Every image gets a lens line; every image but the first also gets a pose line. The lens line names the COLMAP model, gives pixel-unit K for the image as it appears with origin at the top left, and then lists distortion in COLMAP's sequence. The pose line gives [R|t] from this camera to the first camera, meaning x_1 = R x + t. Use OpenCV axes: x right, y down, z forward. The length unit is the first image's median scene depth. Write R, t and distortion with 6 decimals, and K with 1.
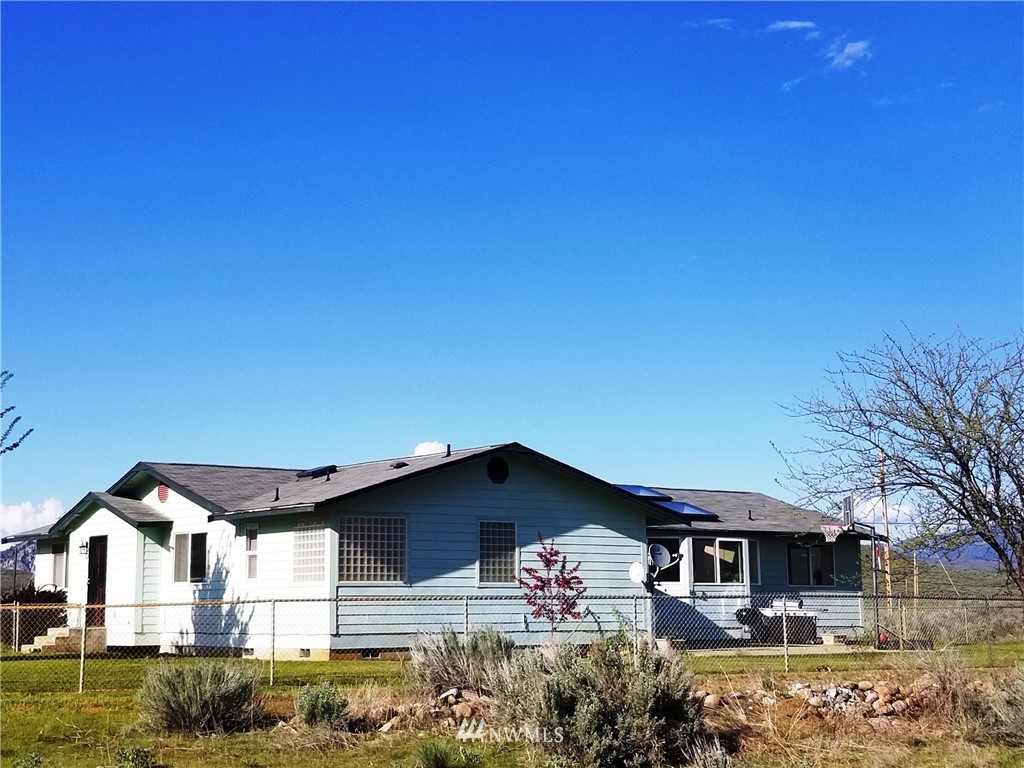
lens RADIAL K [[1637.6, 0, 512.0], [0, 1637.6, 384.0], [0, 0, 1]] dist [0.210022, 0.068328]
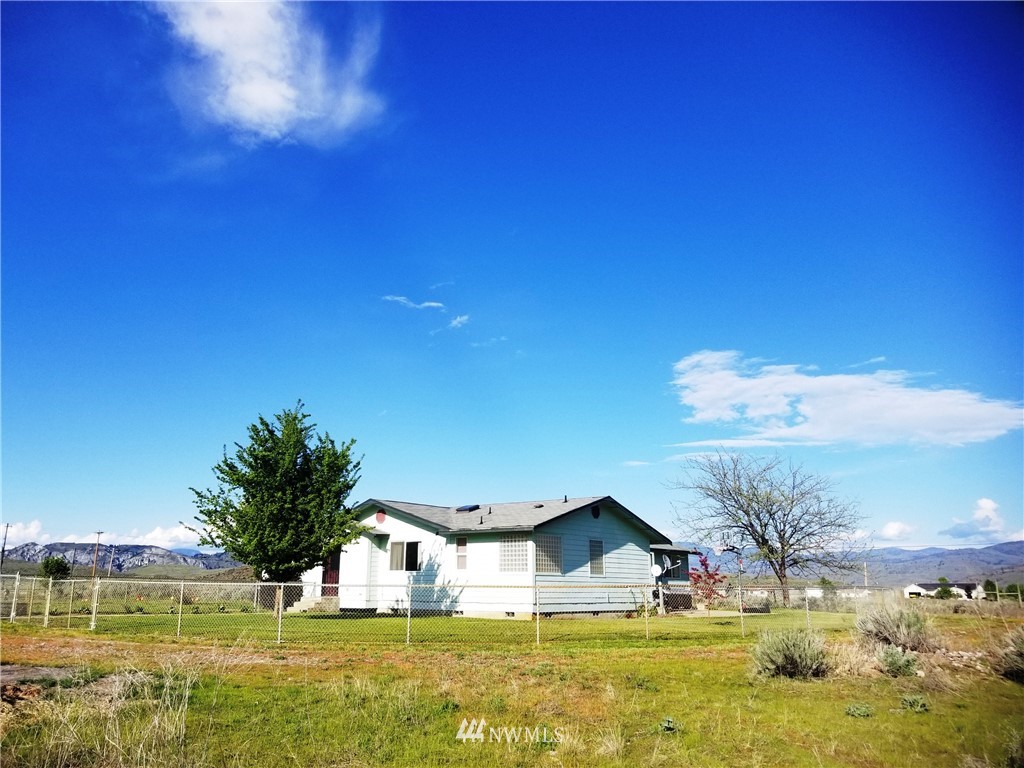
lens RADIAL K [[798.8, 0, 489.7], [0, 798.8, 372.3], [0, 0, 1]] dist [0.087531, -0.160027]
pose [[0.960989, 0.080021, 0.264759, -0.358305], [-0.045972, 0.990130, -0.132395, 0.022767], [-0.272741, 0.115058, 0.955183, 0.161382]]
